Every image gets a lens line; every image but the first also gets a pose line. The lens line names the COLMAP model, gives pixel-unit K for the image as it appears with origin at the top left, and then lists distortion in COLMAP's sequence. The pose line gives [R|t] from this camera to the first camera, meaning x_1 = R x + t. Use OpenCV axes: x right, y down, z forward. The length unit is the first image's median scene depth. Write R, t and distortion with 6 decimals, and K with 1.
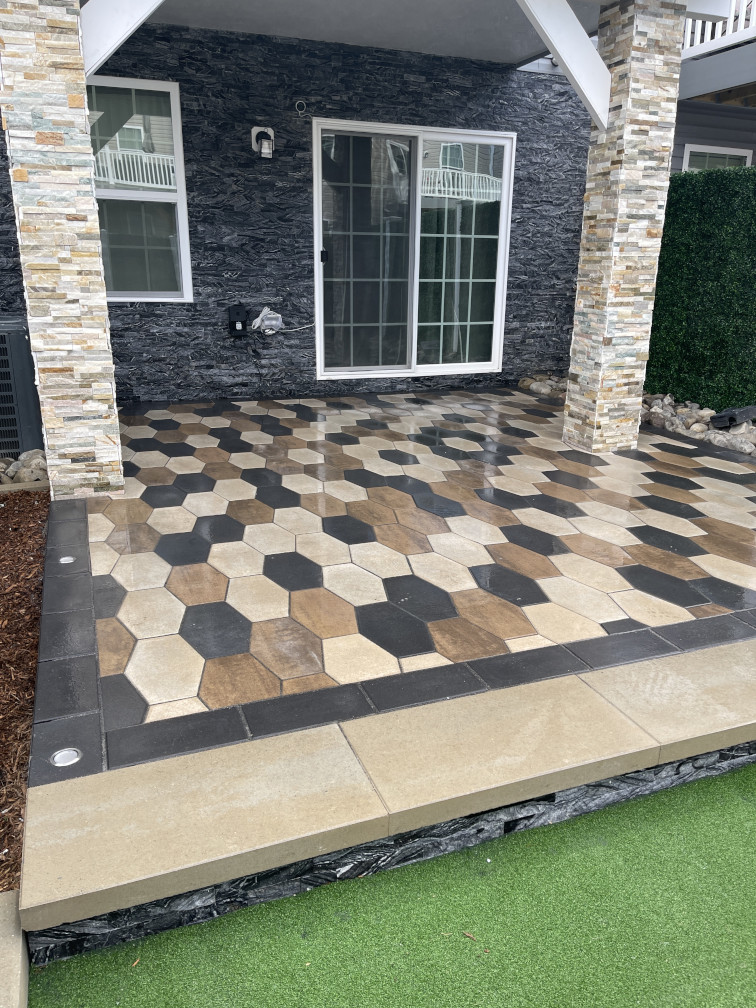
lens RADIAL K [[771.8, 0, 384.9], [0, 771.8, 510.2], [0, 0, 1]] dist [0.027043, -0.016512]
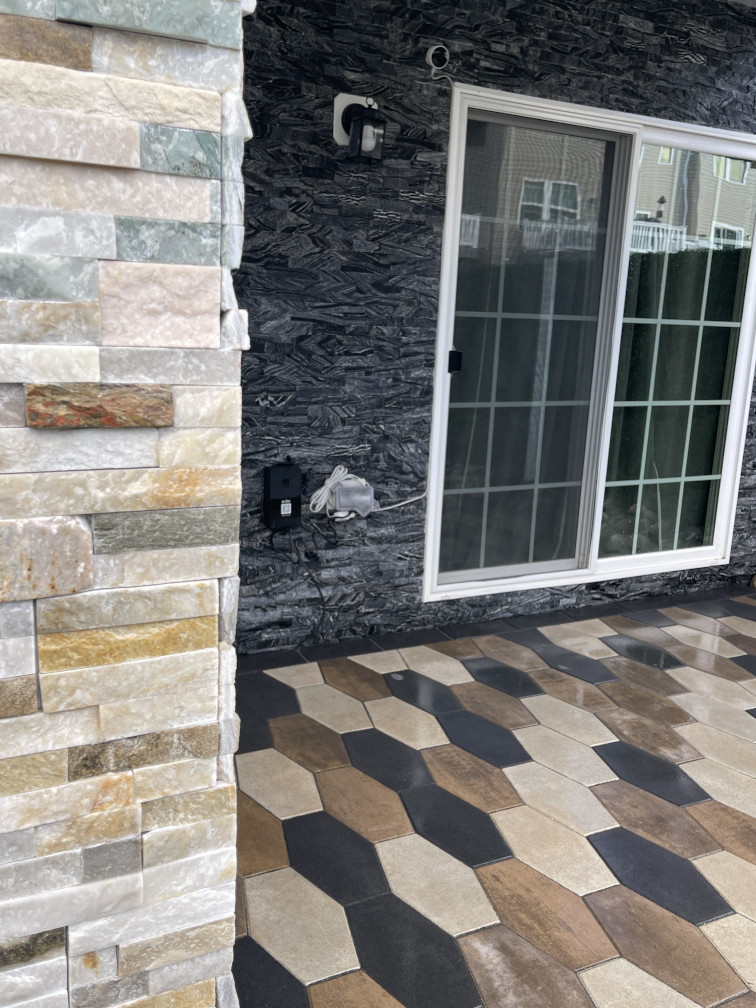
lens RADIAL K [[895.4, 0, 368.1], [0, 895.4, 505.2], [0, 0, 1]] dist [0.036484, -0.056334]
pose [[0.992607, 0.000404, 0.121375, -0.206856], [0.010569, 0.995908, -0.089754, -0.193286], [-0.120914, 0.090374, 0.988541, 0.470652]]
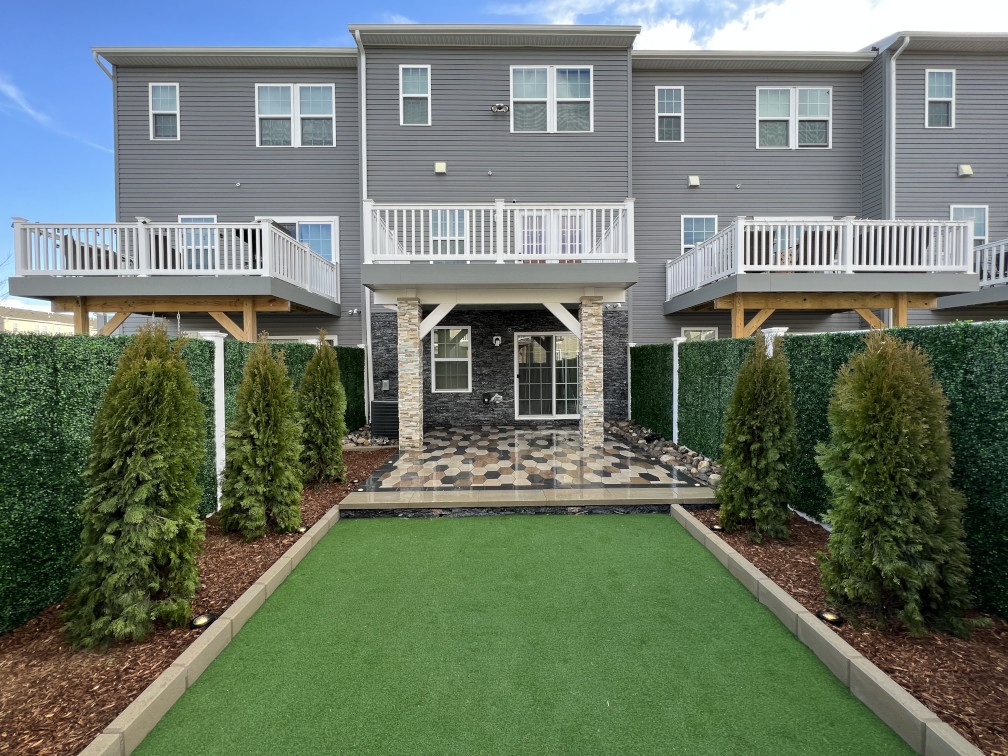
lens RADIAL K [[403.0, 0, 506.9], [0, 403.0, 377.2], [0, 0, 1]] dist [0.002313, 0.000022]
pose [[0.942560, -0.012112, -0.333819, 0.382954], [-0.080819, 0.961383, -0.263080, 0.066659], [0.324114, 0.274947, 0.905182, -0.348362]]
